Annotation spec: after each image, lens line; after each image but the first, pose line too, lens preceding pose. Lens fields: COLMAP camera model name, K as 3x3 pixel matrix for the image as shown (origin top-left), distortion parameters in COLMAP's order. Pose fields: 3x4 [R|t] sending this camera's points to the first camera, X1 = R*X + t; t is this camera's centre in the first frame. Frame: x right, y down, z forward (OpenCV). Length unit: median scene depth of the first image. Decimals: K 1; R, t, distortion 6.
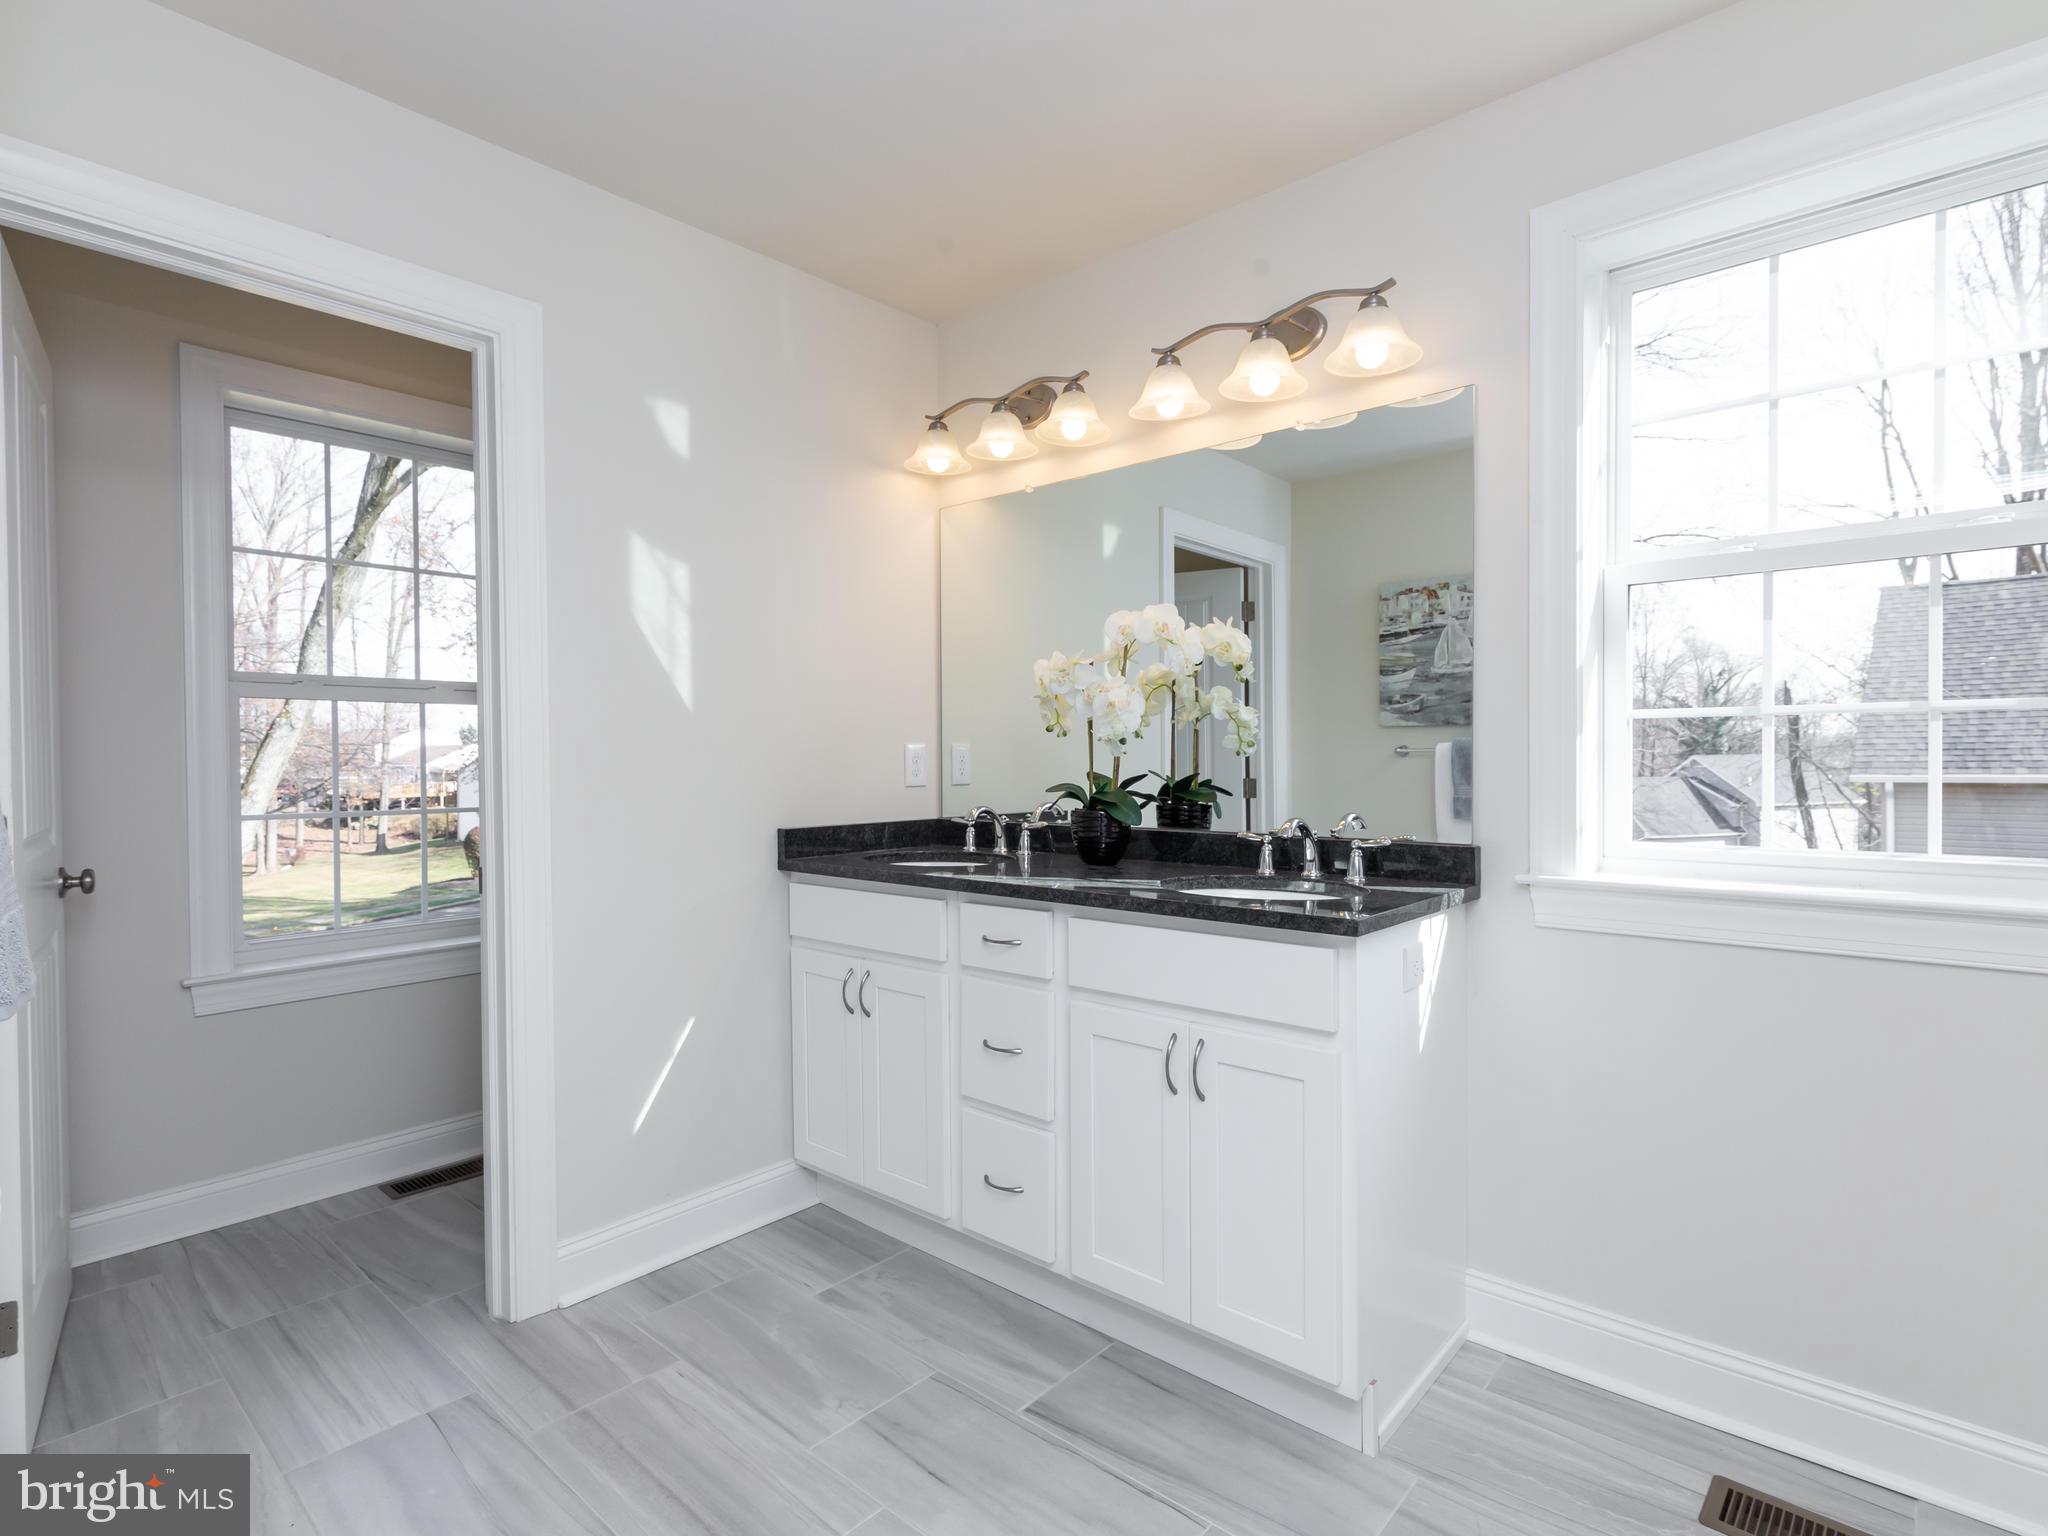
lens RADIAL K [[1039.5, 0, 1011.1], [0, 1039.5, 765.0], [0, 0, 1]] dist [-0.000346, -0.000556]
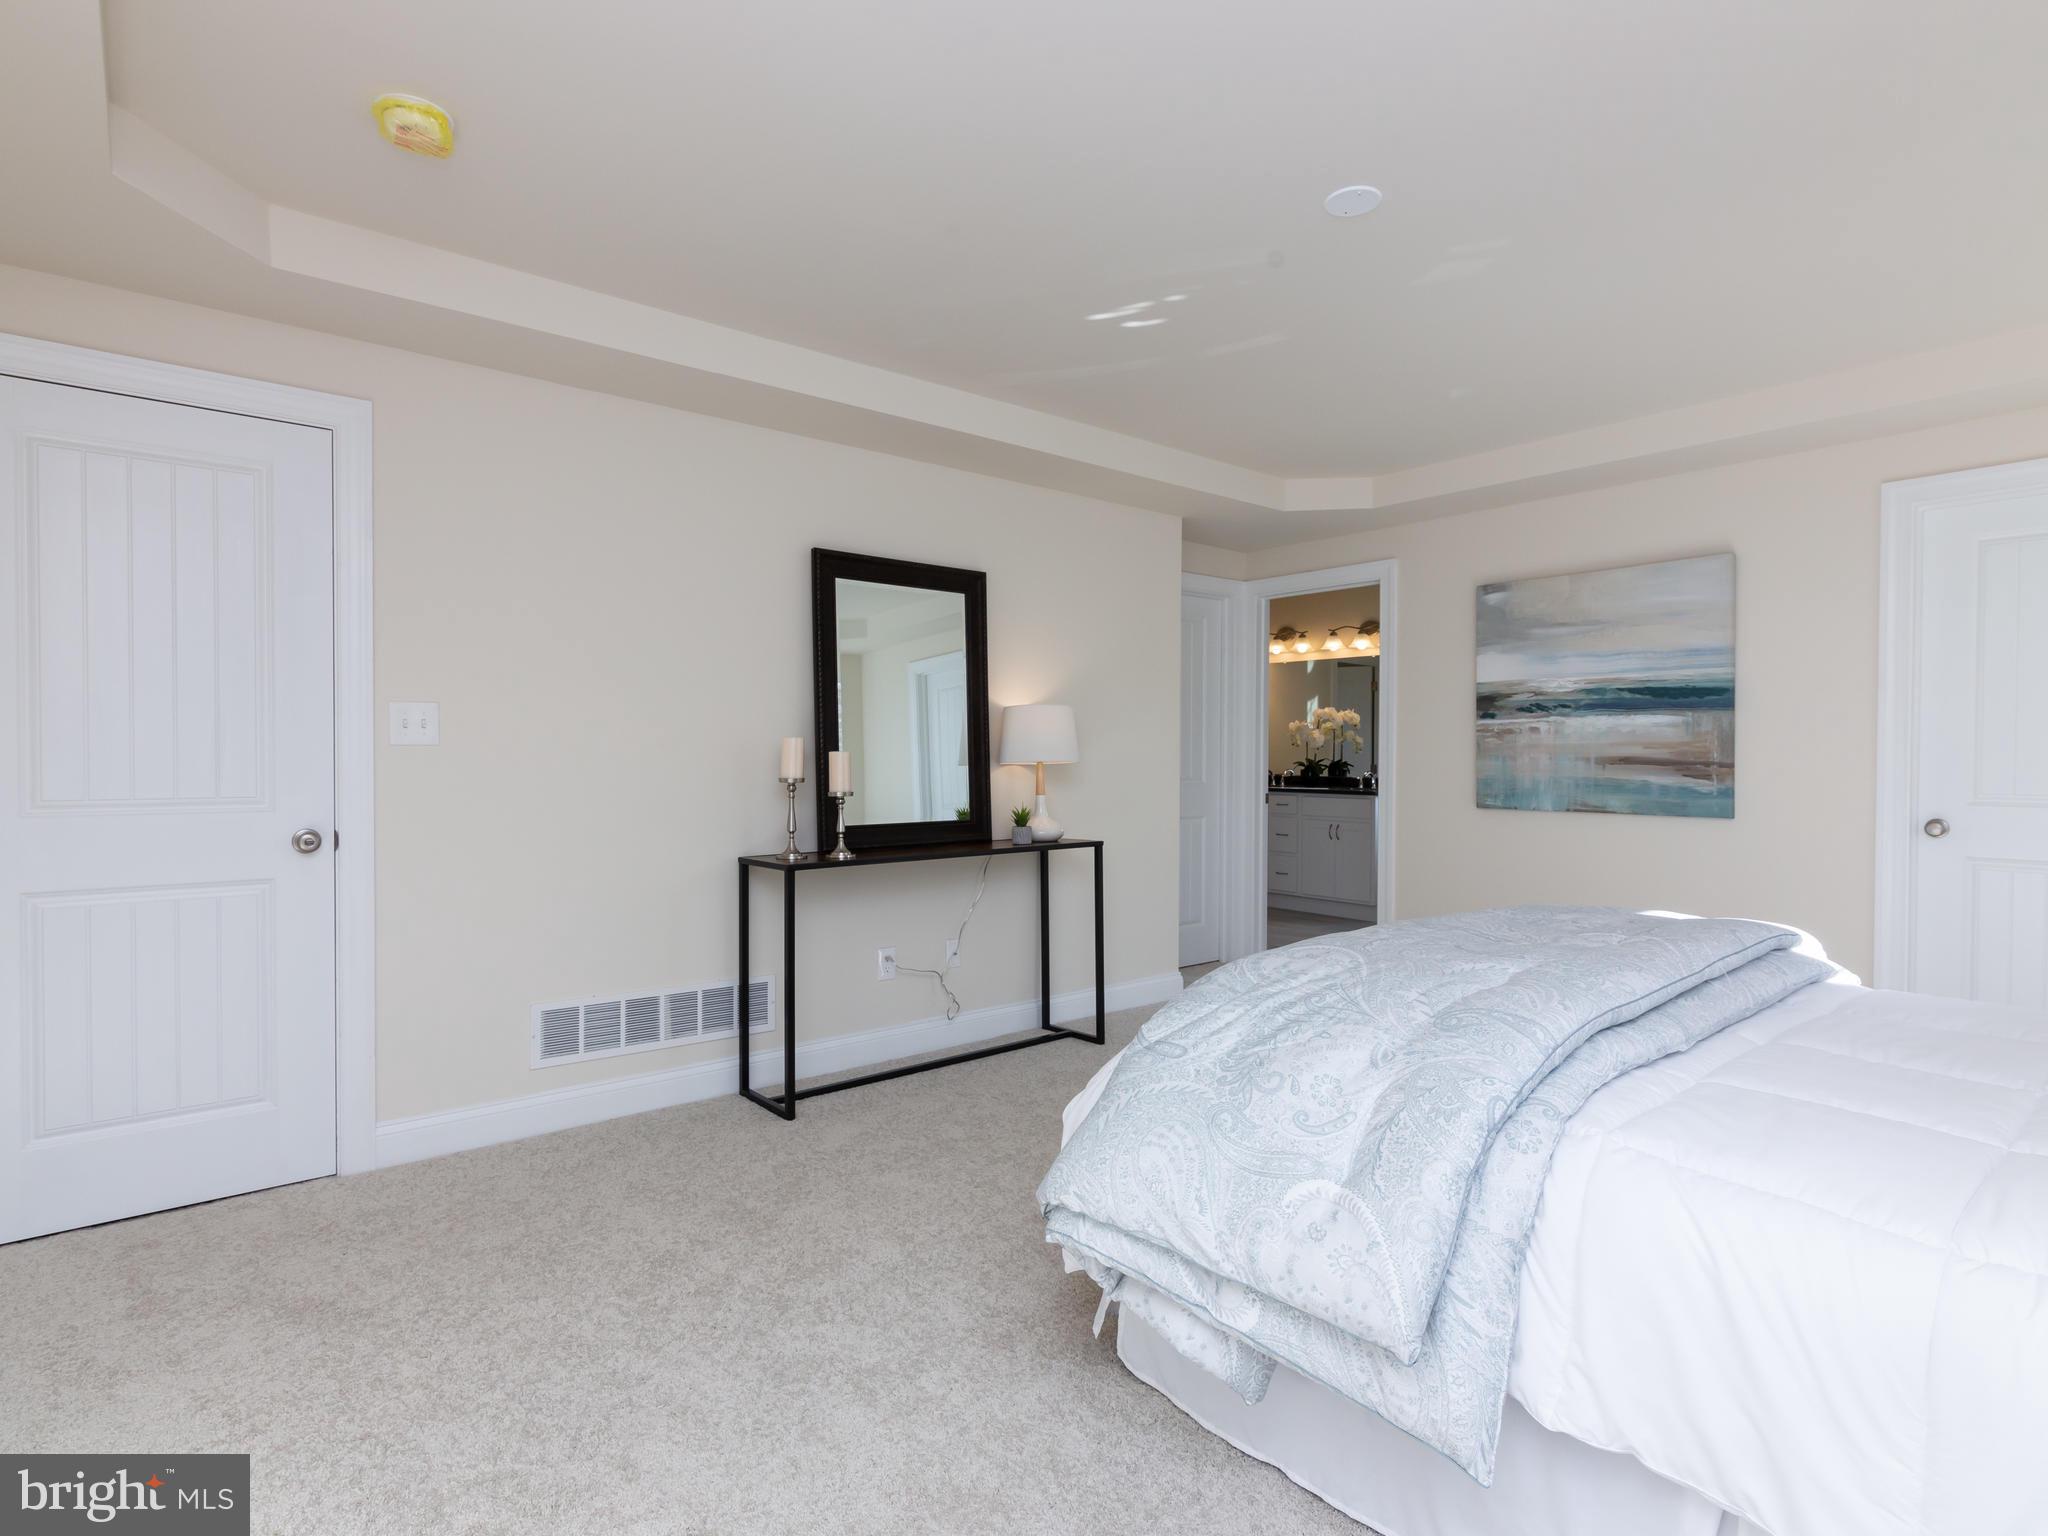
lens RADIAL K [[1039.5, 0, 1028.3], [0, 1039.5, 767.8], [0, 0, 1]] dist [-0.000346, -0.000556]
pose [[0.989766, 0.009663, -0.142370, -0.313600], [-0.008360, 0.999918, 0.009745, 0.012149], [0.142452, -0.008455, 0.989766, -2.265840]]
